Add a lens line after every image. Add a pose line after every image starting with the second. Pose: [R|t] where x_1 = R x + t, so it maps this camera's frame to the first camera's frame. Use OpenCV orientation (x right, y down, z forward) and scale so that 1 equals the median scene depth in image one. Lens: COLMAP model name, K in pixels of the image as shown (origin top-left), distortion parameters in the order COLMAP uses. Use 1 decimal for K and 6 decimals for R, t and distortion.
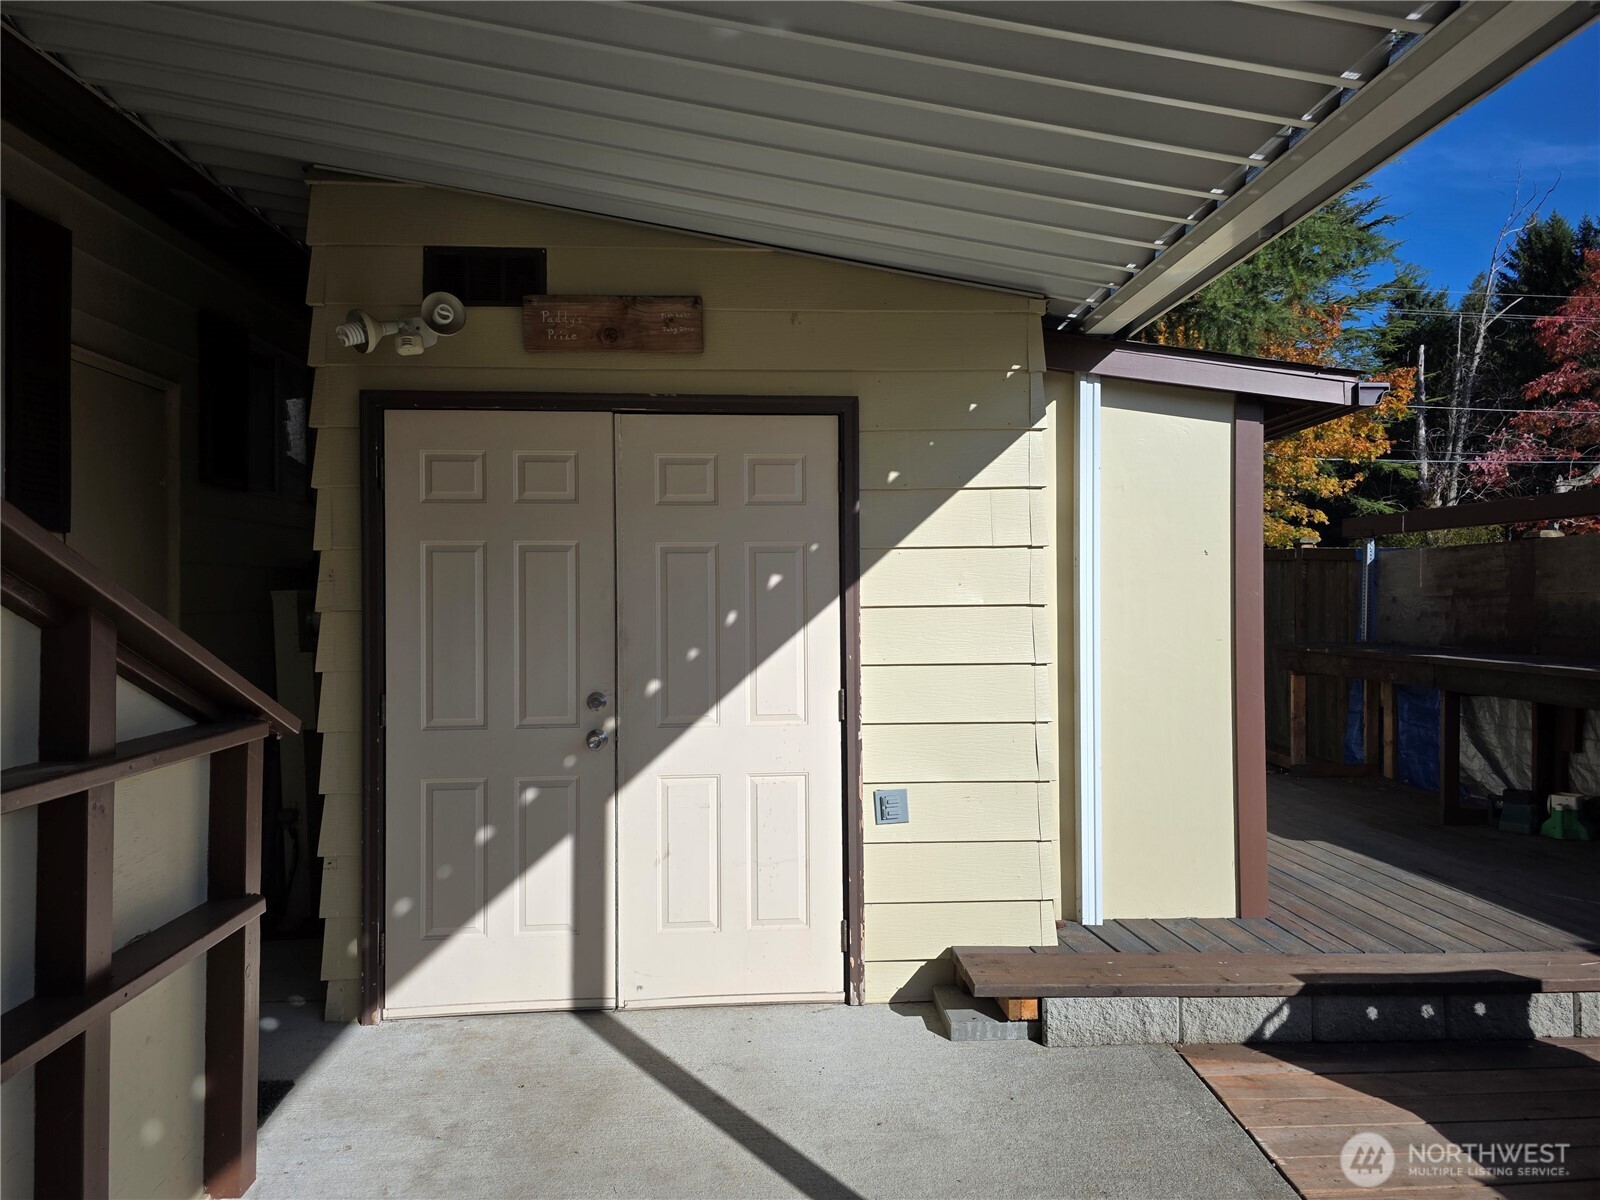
lens RADIAL K [[1080.7, 0, 801.7], [0, 1080.7, 590.9], [0, 0, 1]] dist [0.030342, -0.001900]
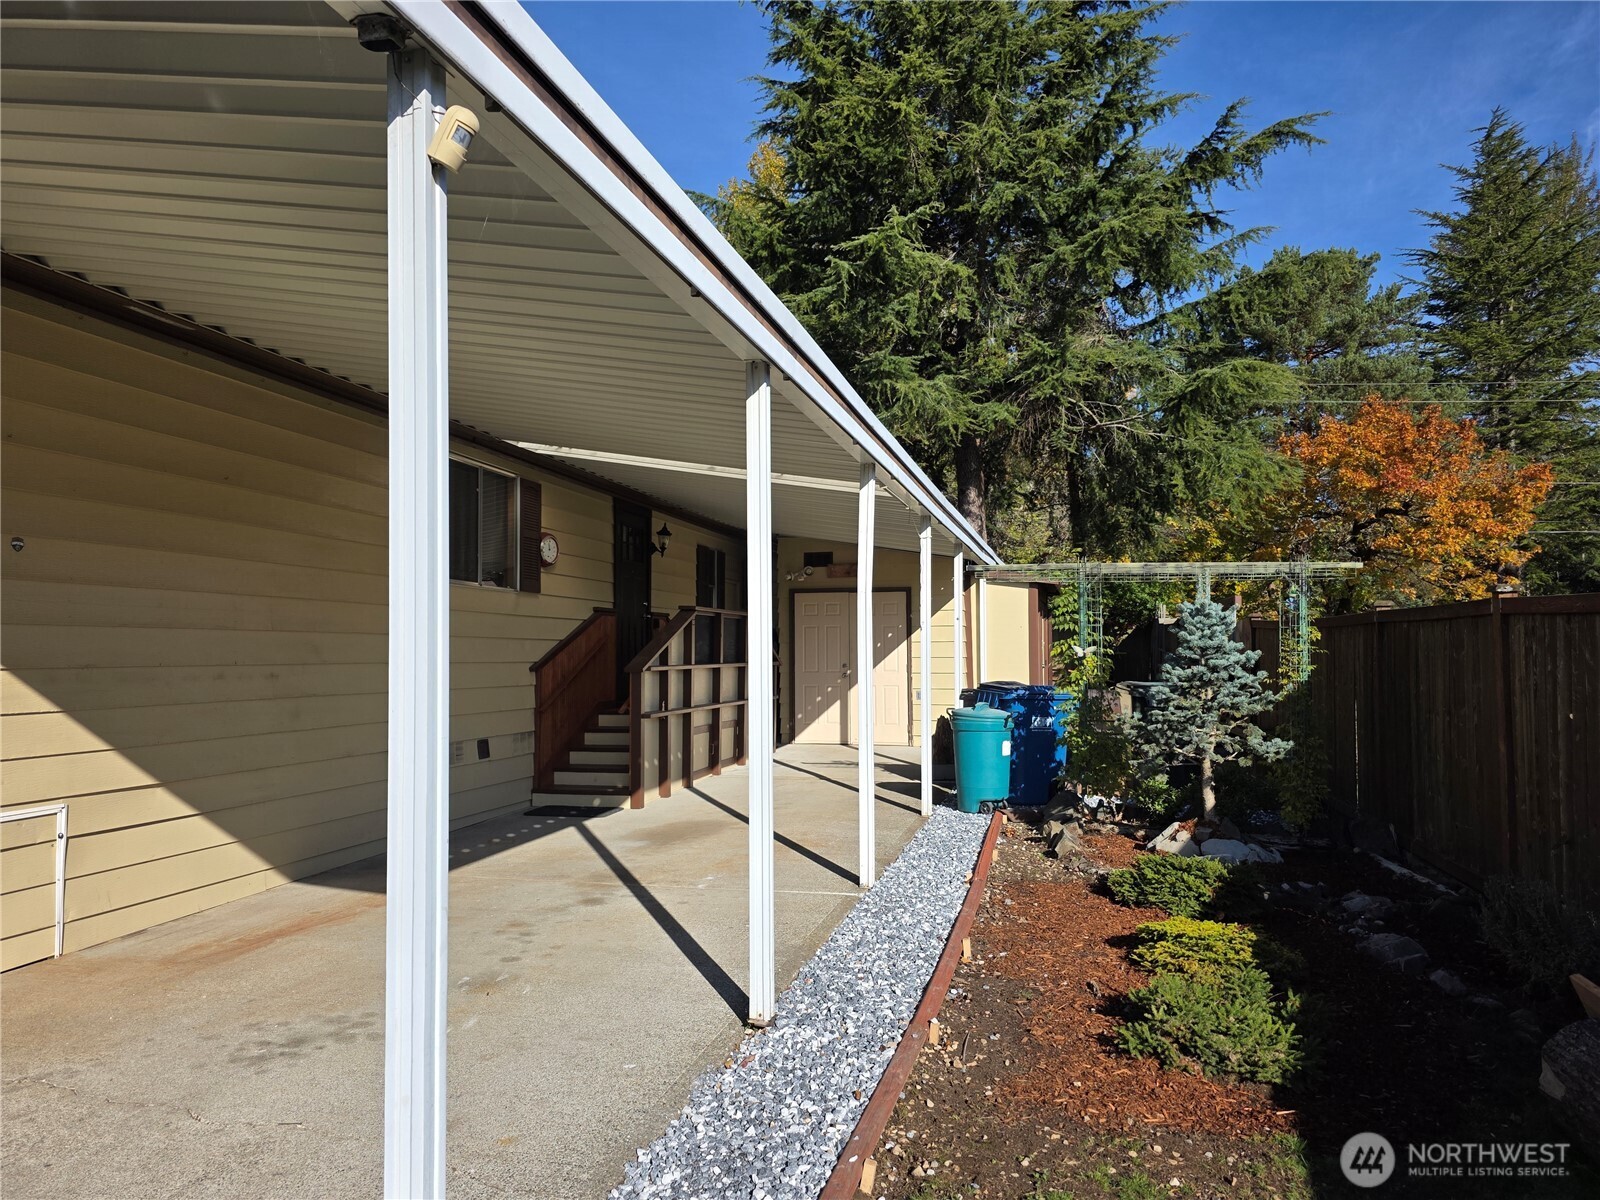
lens RADIAL K [[1080.7, 0, 799.0], [0, 1080.7, 602.8], [0, 0, 1]] dist [0.030342, -0.001900]
pose [[0.949620, -0.014203, -0.313080, 0.878828], [0.000378, 0.999024, -0.044172, 0.045335], [0.313402, 0.041828, 0.948699, -2.773822]]
